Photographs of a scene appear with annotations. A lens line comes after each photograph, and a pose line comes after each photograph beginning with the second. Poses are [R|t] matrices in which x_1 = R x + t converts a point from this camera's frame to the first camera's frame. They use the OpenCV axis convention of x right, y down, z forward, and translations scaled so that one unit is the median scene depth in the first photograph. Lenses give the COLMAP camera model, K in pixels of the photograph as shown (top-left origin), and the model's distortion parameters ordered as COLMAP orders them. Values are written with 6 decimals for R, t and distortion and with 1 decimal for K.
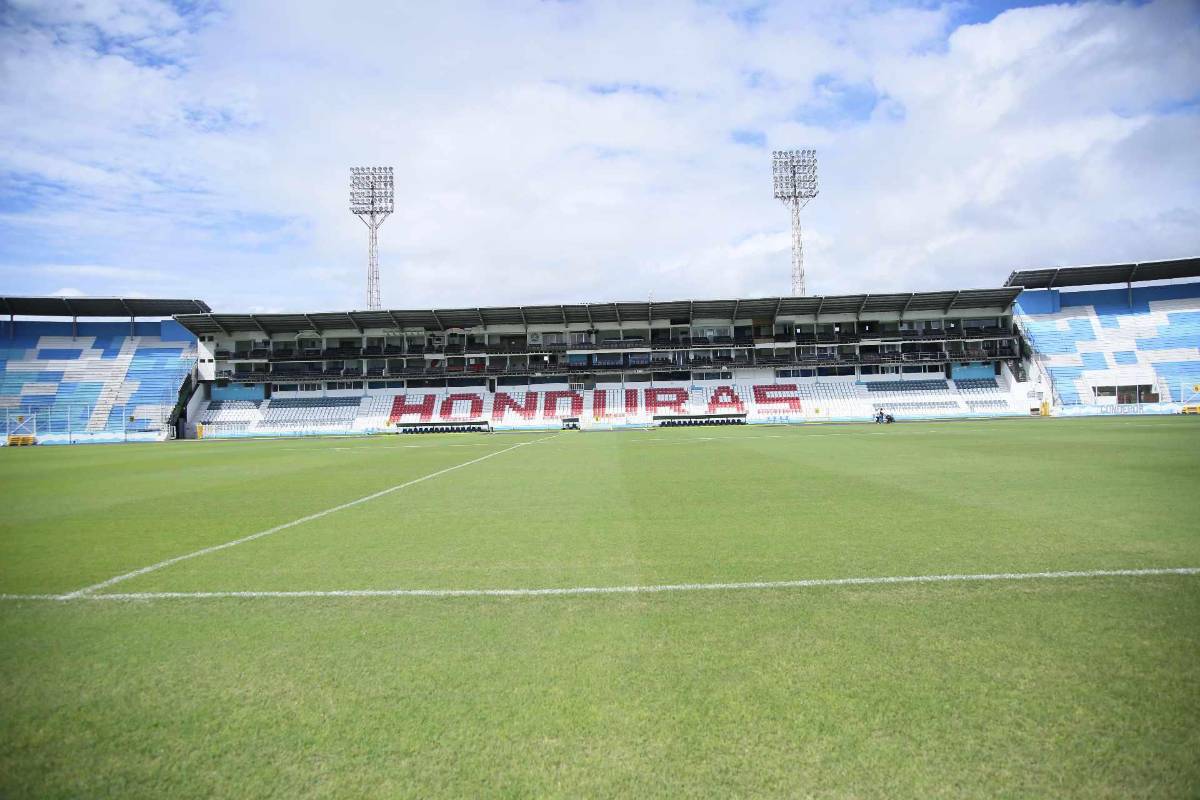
lens RADIAL K [[833.7, 0, 600.0], [0, 833.7, 400.0], [0, 0, 1]] dist [-0.128157, 0.091476]
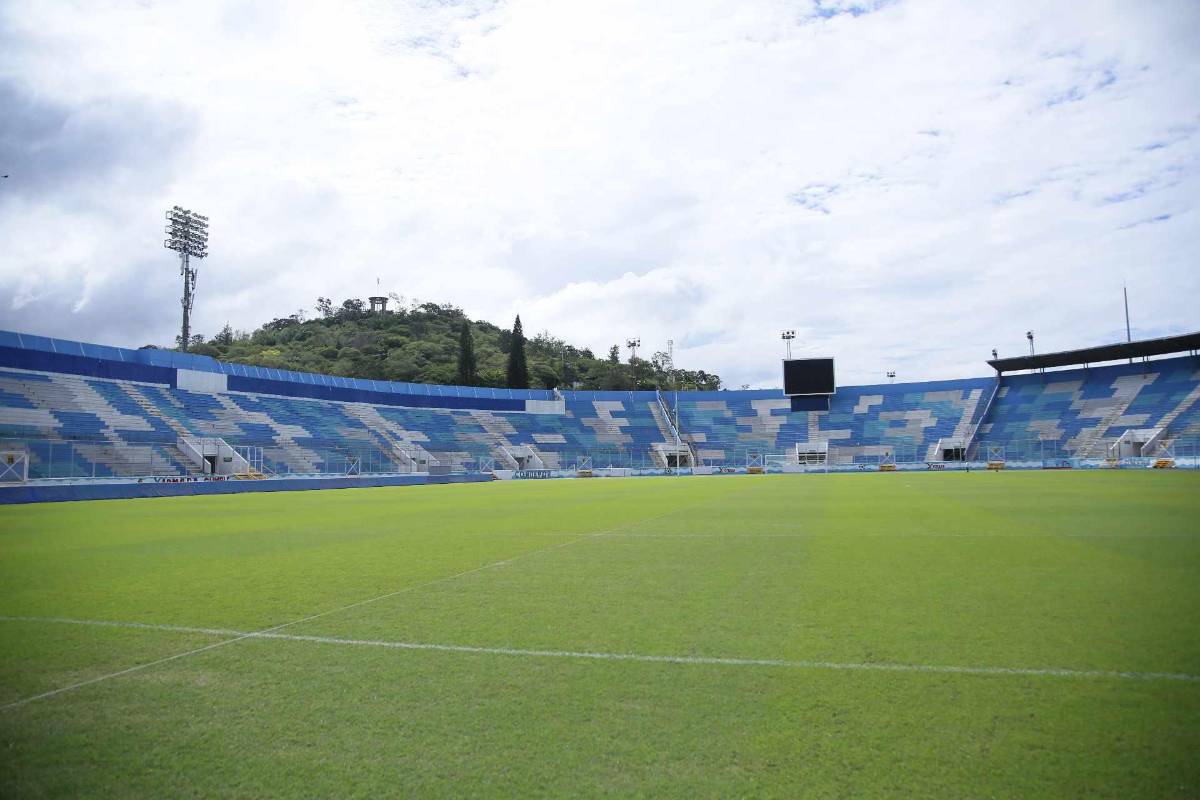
lens RADIAL K [[833.7, 0, 600.0], [0, 833.7, 400.0], [0, 0, 1]] dist [-0.128157, 0.091476]
pose [[-0.258063, -0.045307, -0.965065, 0.455125], [0.041698, 0.997447, -0.057977, -0.005398], [0.965228, -0.055203, -0.255515, 0.422336]]
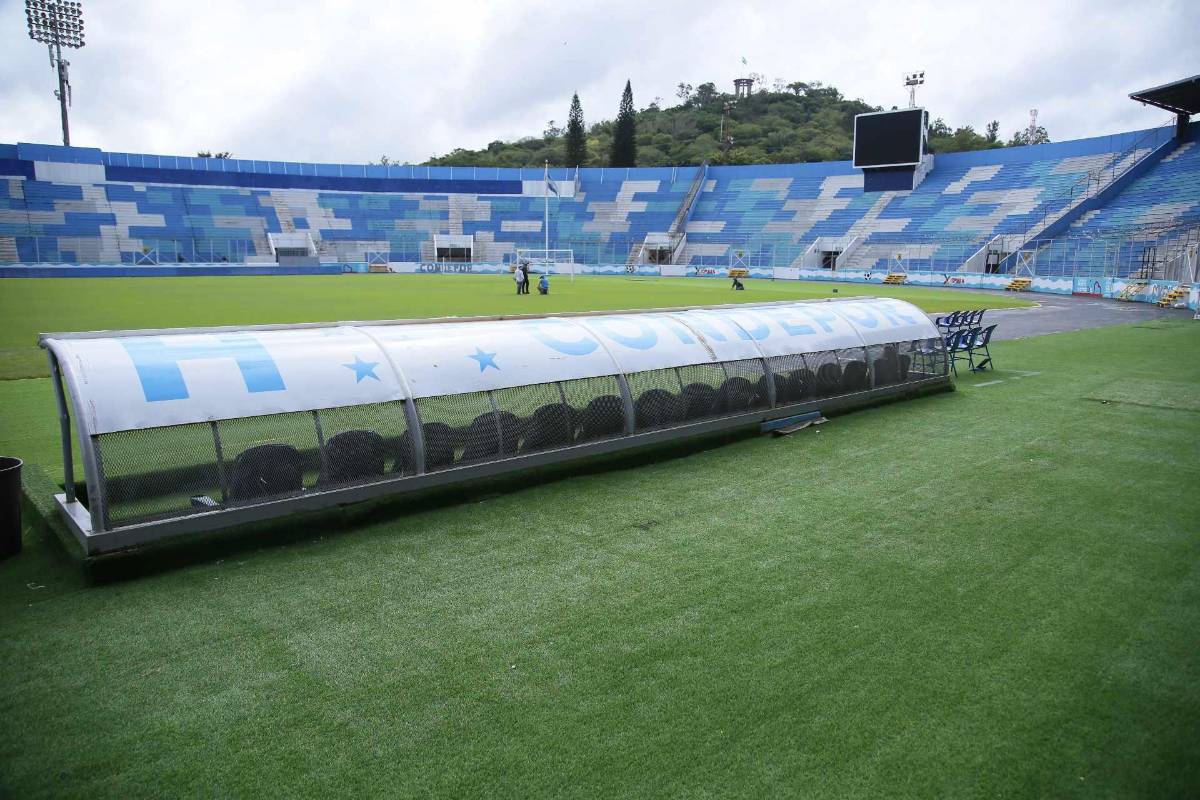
lens RADIAL K [[833.7, 0, 600.0], [0, 833.7, 400.0], [0, 0, 1]] dist [-0.128157, 0.091476]
pose [[-0.731809, 0.129763, -0.669042, -0.103947], [0.019674, 0.985319, 0.169586, 0.018427], [0.681226, 0.110942, -0.723618, 0.897785]]
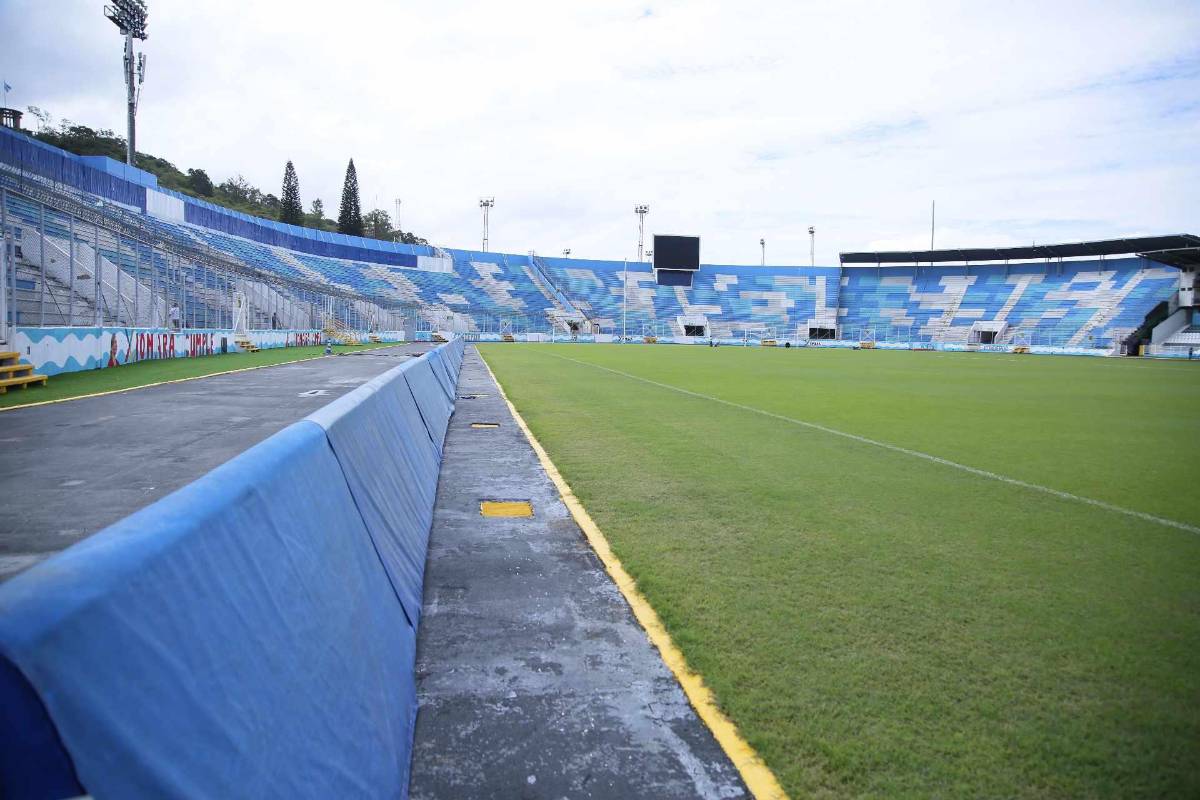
lens RADIAL K [[833.7, 0, 600.0], [0, 833.7, 400.0], [0, 0, 1]] dist [-0.128157, 0.091476]
pose [[0.178094, 0.108188, -0.978048, 0.455770], [-0.005927, 0.994037, 0.108878, -0.011095], [0.983996, -0.013594, 0.177673, 0.000318]]
